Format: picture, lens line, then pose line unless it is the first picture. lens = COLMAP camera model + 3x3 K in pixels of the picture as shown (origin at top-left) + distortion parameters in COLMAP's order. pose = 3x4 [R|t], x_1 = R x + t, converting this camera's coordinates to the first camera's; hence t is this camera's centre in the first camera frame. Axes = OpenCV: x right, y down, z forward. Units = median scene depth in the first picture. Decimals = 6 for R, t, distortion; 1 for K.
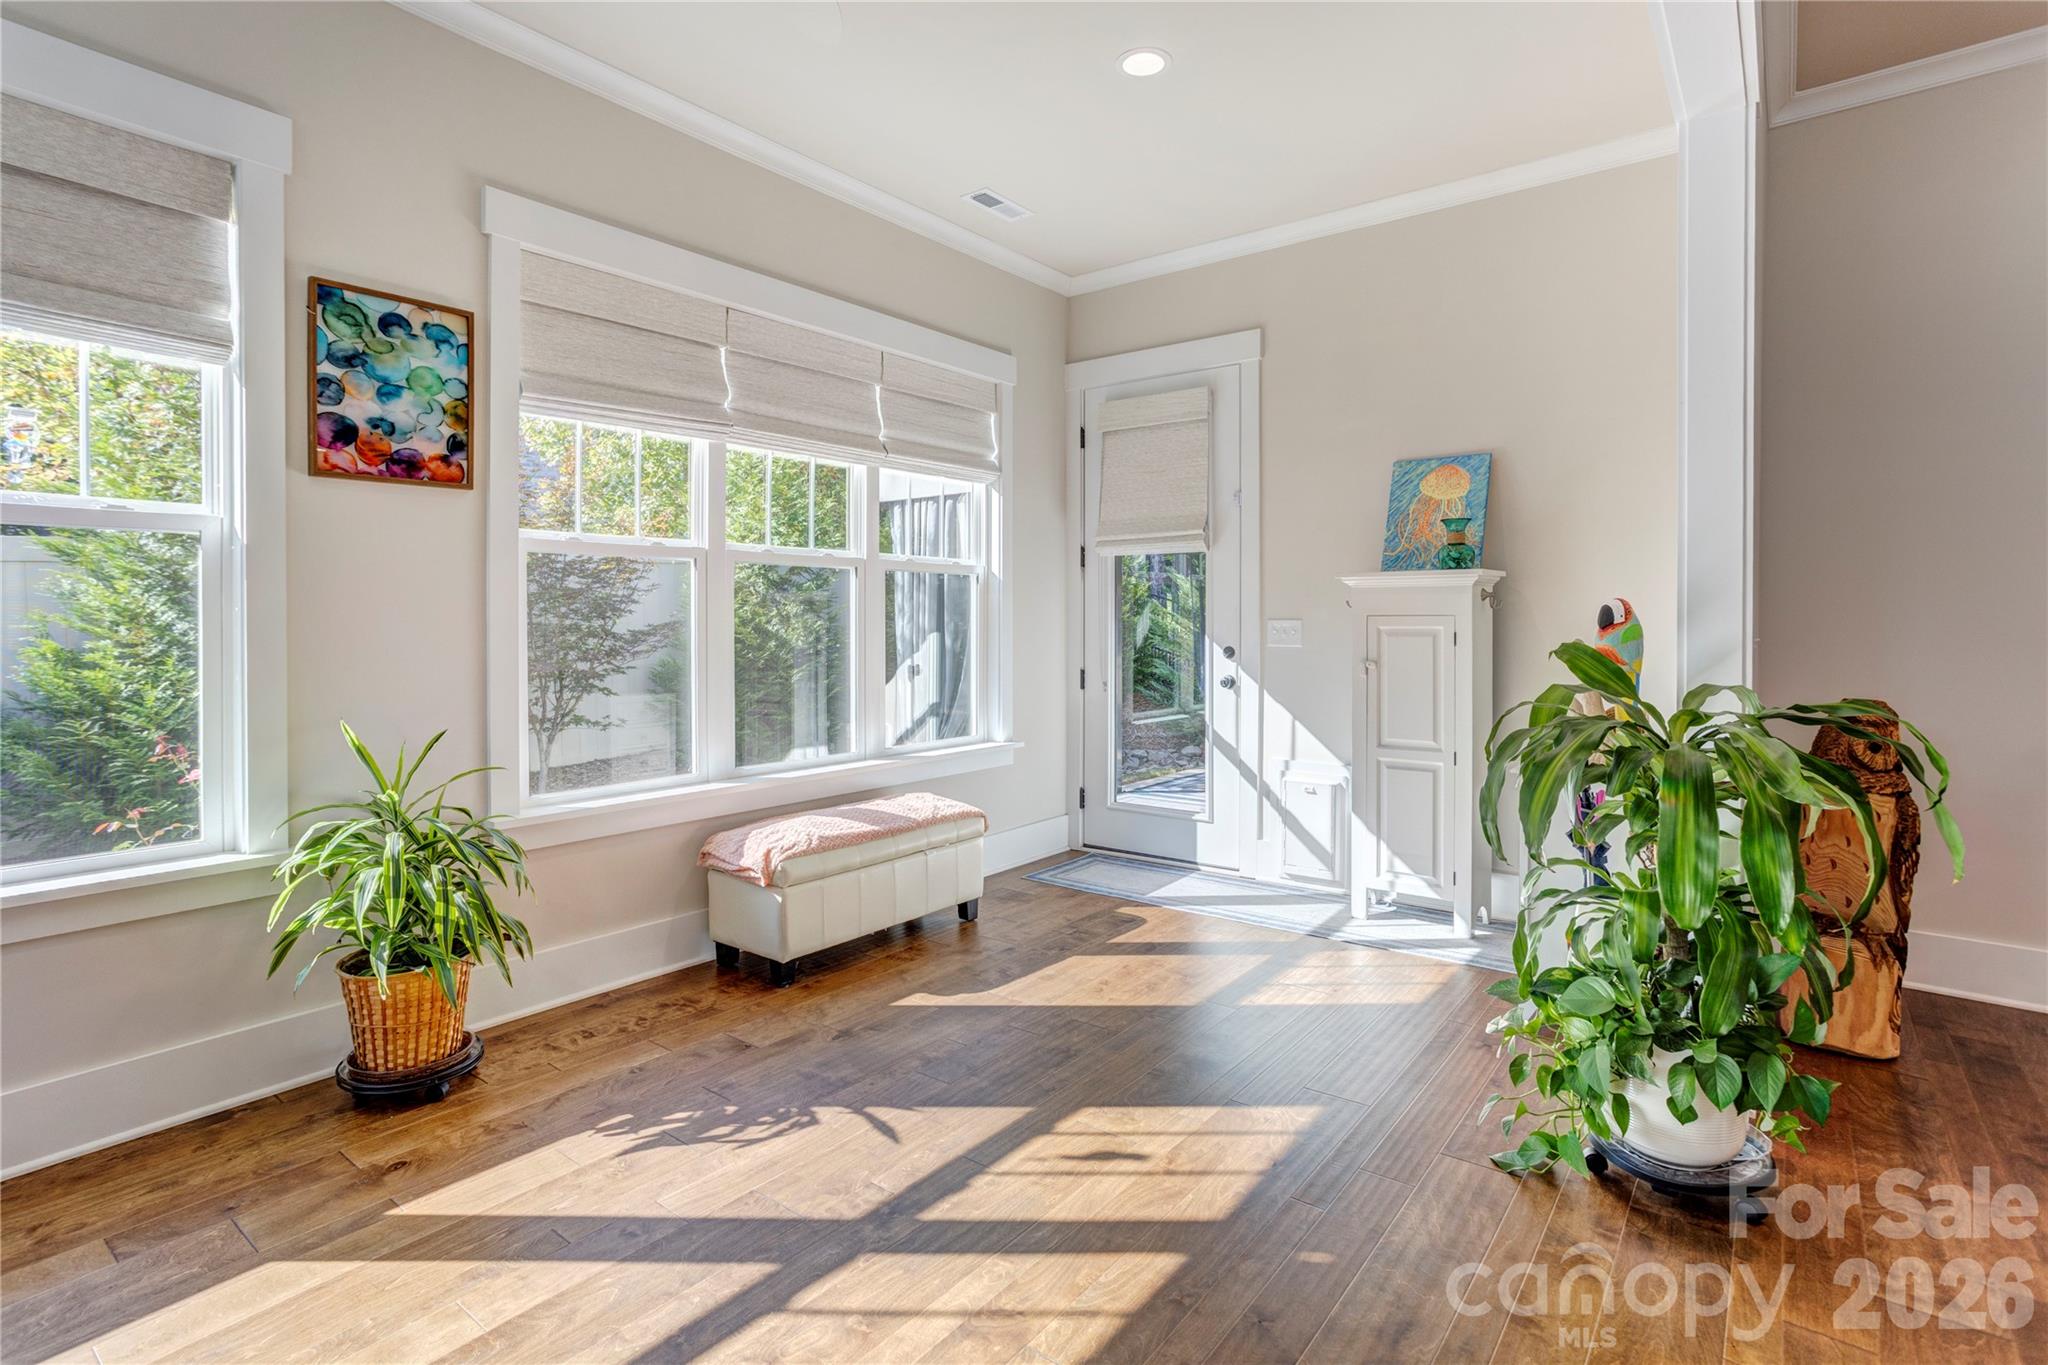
lens RADIAL K [[1036.1, 0, 1032.4], [0, 1036.1, 640.4], [0, 0, 1]] dist [-0.053239, 0.028222]
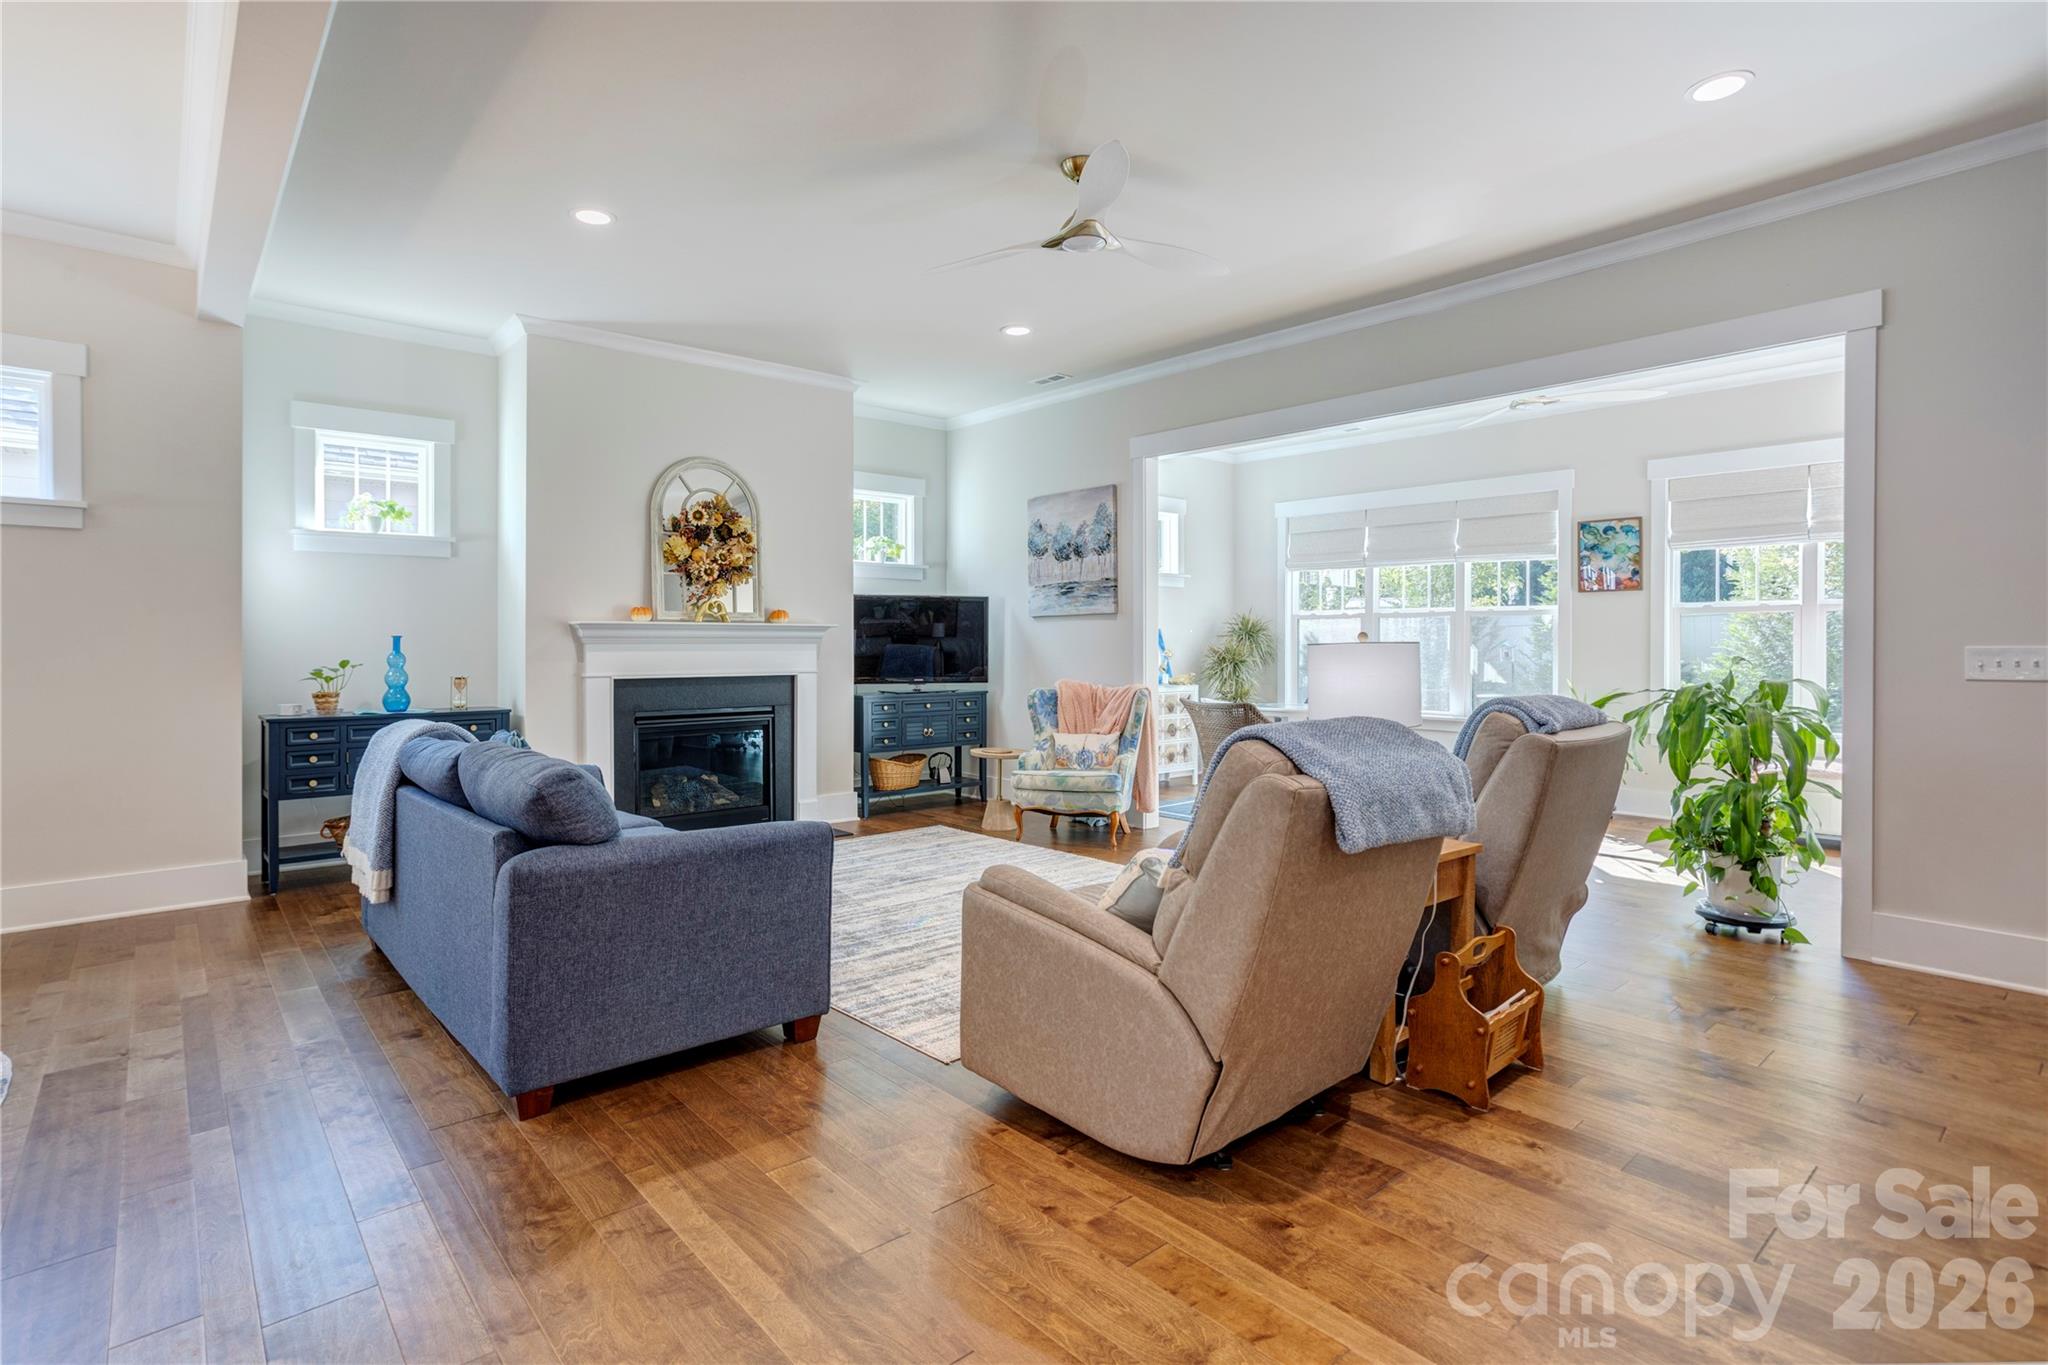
lens RADIAL K [[1036.1, 0, 1032.4], [0, 1036.1, 640.4], [0, 0, 1]] dist [-0.053239, 0.028222]
pose [[-0.227076, -0.000583, -0.973877, 2.258896], [-0.020085, 0.999790, 0.004085, -0.012653], [0.973670, 0.020488, -0.227040, 0.171217]]
